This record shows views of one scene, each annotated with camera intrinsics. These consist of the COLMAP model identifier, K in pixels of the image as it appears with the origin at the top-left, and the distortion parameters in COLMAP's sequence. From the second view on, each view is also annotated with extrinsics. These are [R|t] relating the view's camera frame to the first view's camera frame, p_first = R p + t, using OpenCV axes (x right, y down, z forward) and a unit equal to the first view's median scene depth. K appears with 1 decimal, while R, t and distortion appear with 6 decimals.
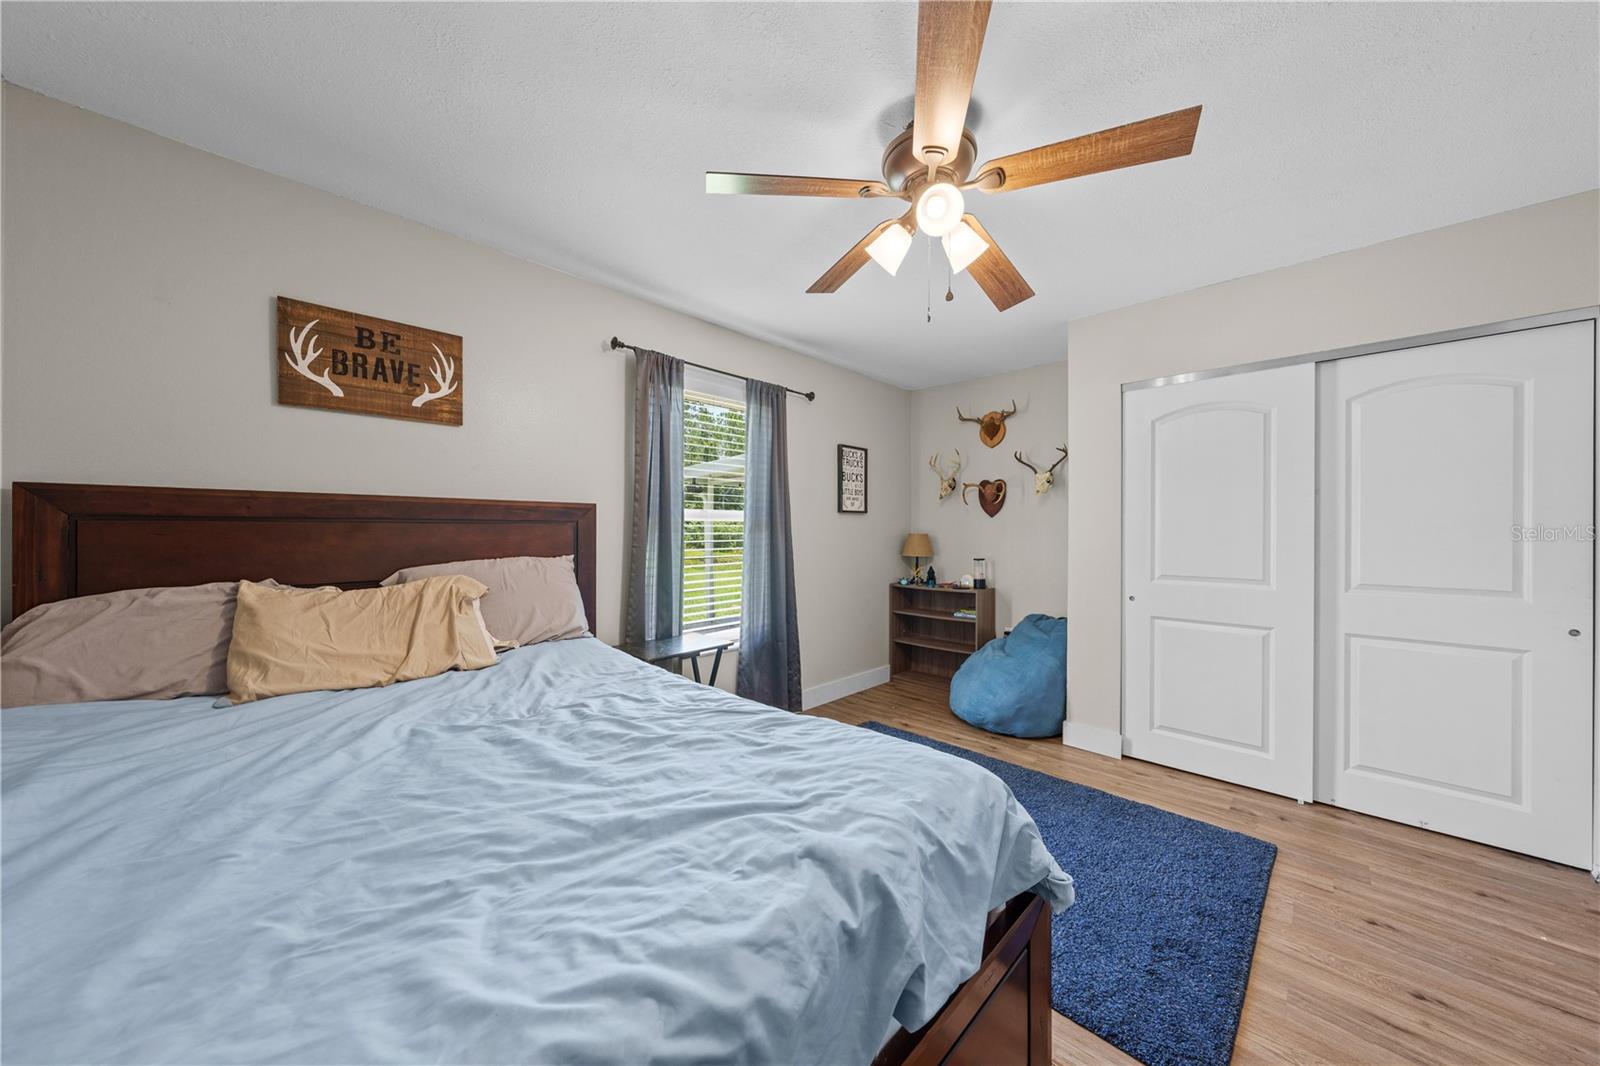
lens RADIAL K [[539.5, 0, 804.6], [0, 539.5, 528.8], [0, 0, 1]] dist [-0.004053, 0.000114]
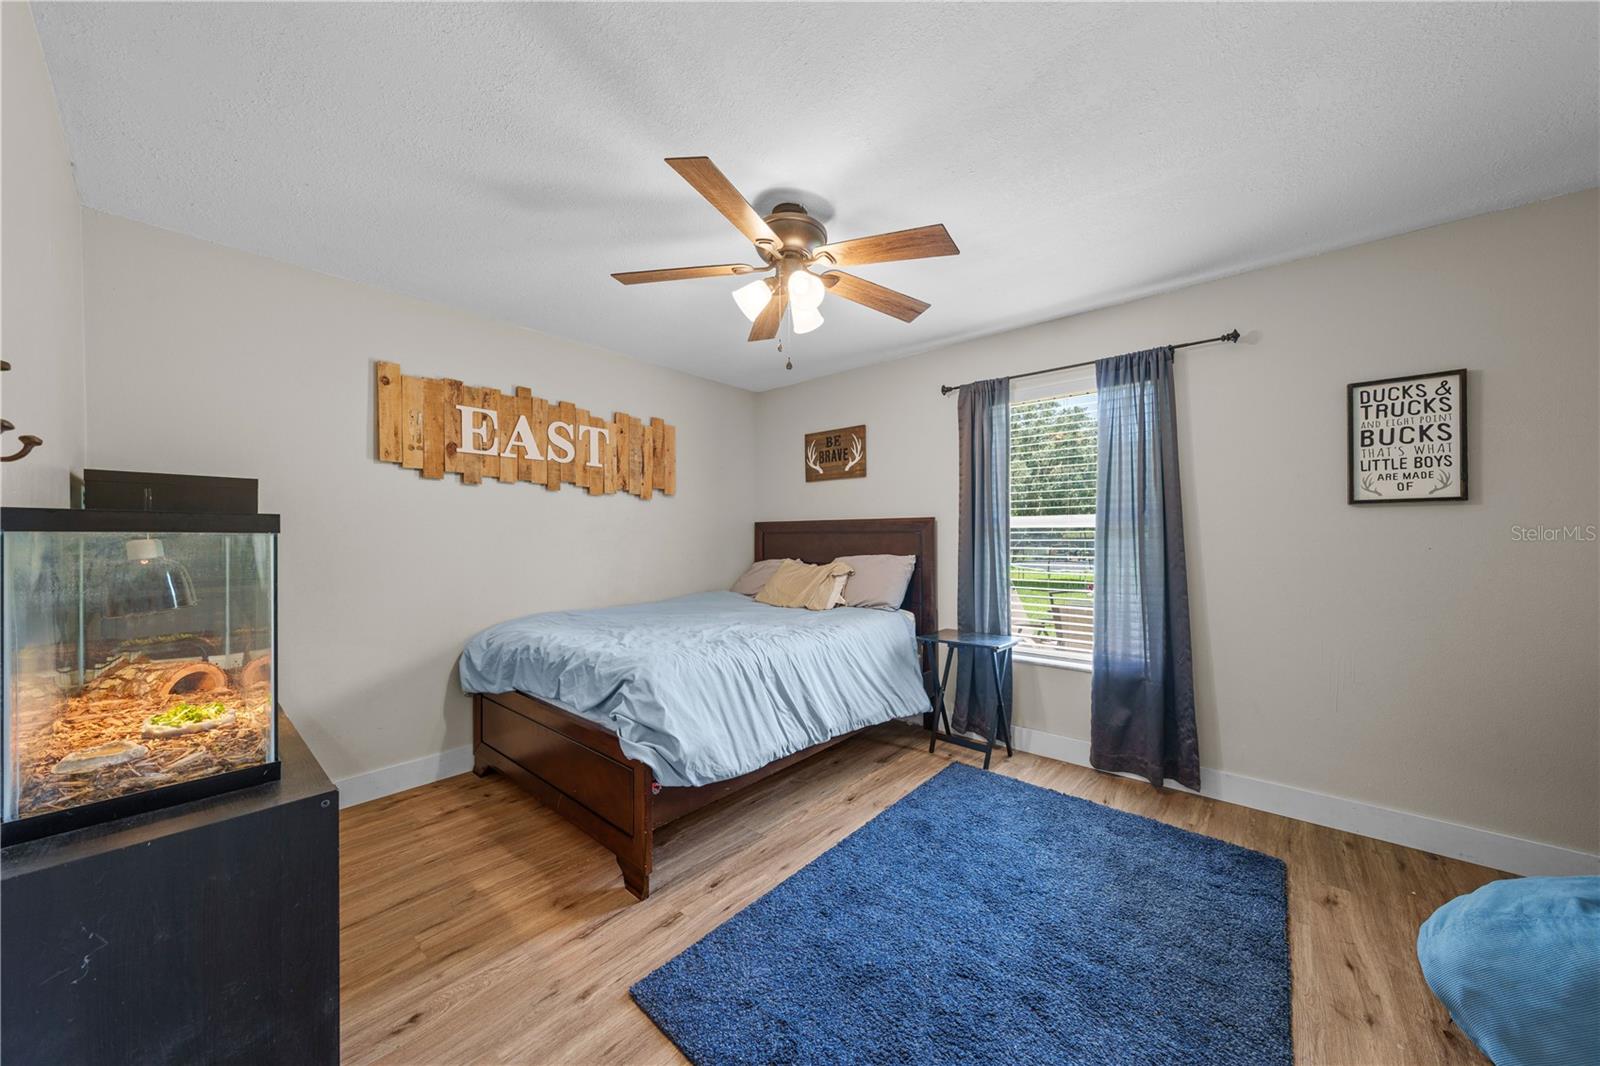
lens RADIAL K [[539.5, 0, 805.0], [0, 539.5, 537.6], [0, 0, 1]] dist [-0.004053, 0.000114]
pose [[0.065122, -0.008449, -0.997842, 0.952889], [0.000106, 0.999964, -0.008460, 0.015197], [0.997877, 0.000445, 0.065121, 0.630557]]
